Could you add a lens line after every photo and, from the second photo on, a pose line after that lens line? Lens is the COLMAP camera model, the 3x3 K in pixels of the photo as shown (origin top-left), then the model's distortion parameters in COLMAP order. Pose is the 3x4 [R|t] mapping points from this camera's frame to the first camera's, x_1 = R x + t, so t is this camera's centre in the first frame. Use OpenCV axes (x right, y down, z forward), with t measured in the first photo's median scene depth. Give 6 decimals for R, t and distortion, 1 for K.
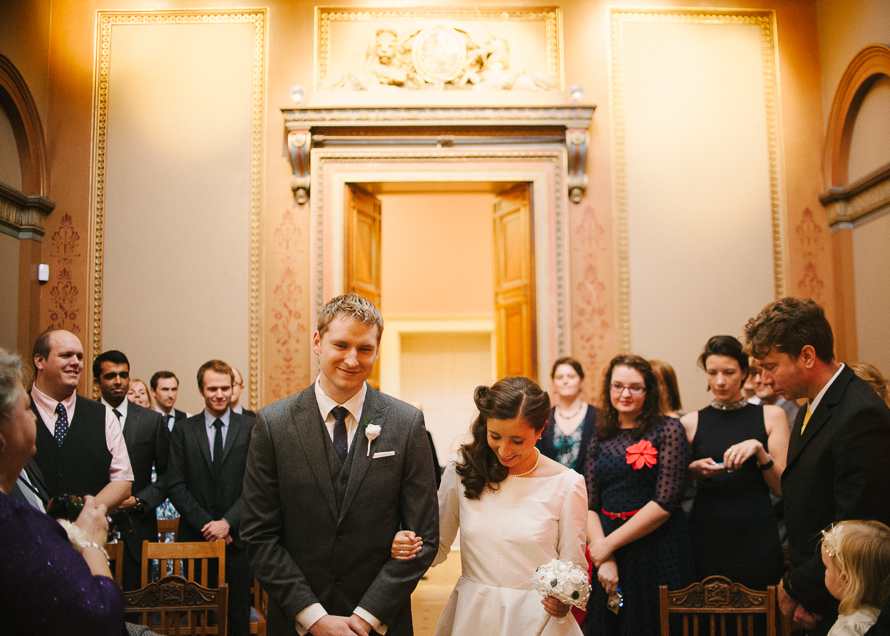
lens RADIAL K [[1023.2, 0, 493.5], [0, 1023.2, 319.9], [0, 0, 1]] dist [-0.186380, 0.183169]
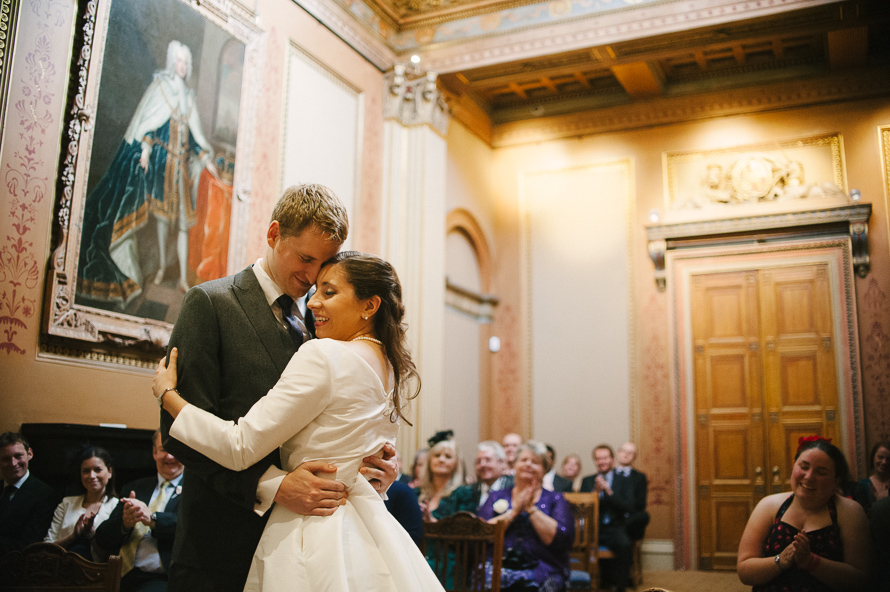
lens RADIAL K [[895.6, 0, 445.0], [0, 895.6, 296.0], [0, 0, 1]] dist [-0.176784, 0.171047]
pose [[0.886690, -0.062838, -0.458075, 0.117162], [0.014414, 0.993997, -0.108453, 0.027132], [0.462140, 0.089561, 0.882273, -0.263856]]
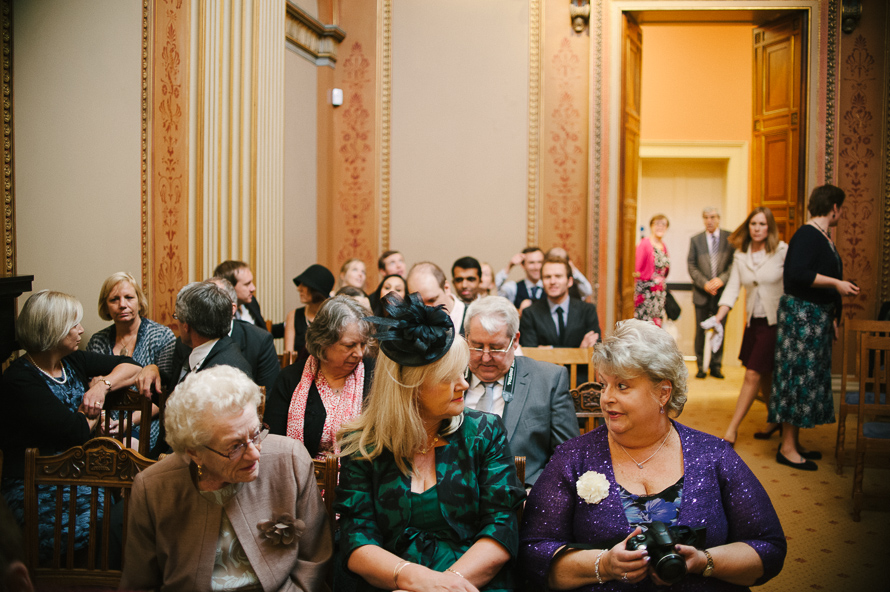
lens RADIAL K [[895.6, 0, 445.0], [0, 895.6, 296.0], [0, 0, 1]] dist [-0.176784, 0.171047]
pose [[0.979770, 0.040458, -0.195996, -0.136409], [-0.008705, 0.987041, 0.160231, 0.011206], [0.199939, -0.155284, 0.967425, 0.046876]]
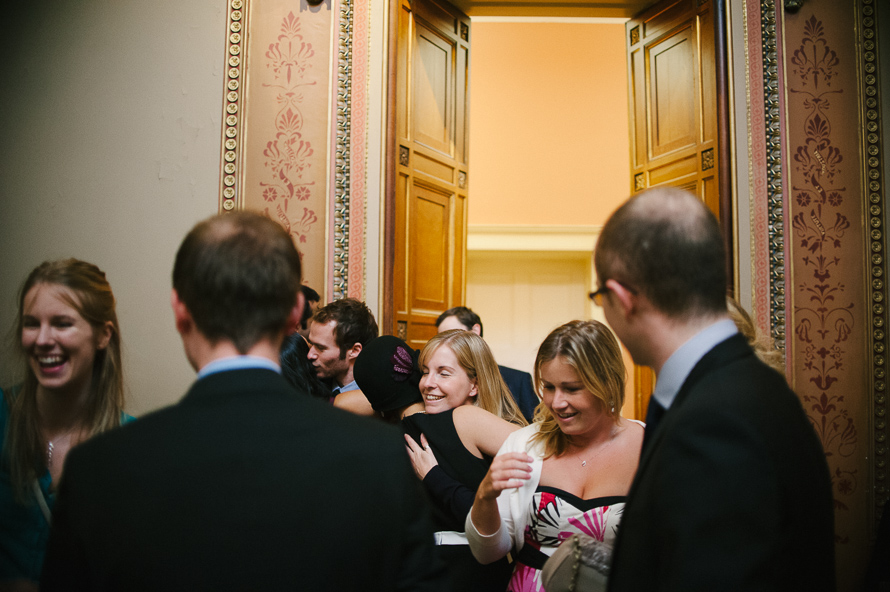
lens RADIAL K [[895.6, 0, 445.0], [0, 895.6, 296.0], [0, 0, 1]] dist [-0.176784, 0.171047]
pose [[0.998133, 0.018961, -0.058068, -0.084259], [-0.018143, 0.999729, 0.014596, 0.043735], [0.058329, -0.013515, 0.998206, 0.508540]]
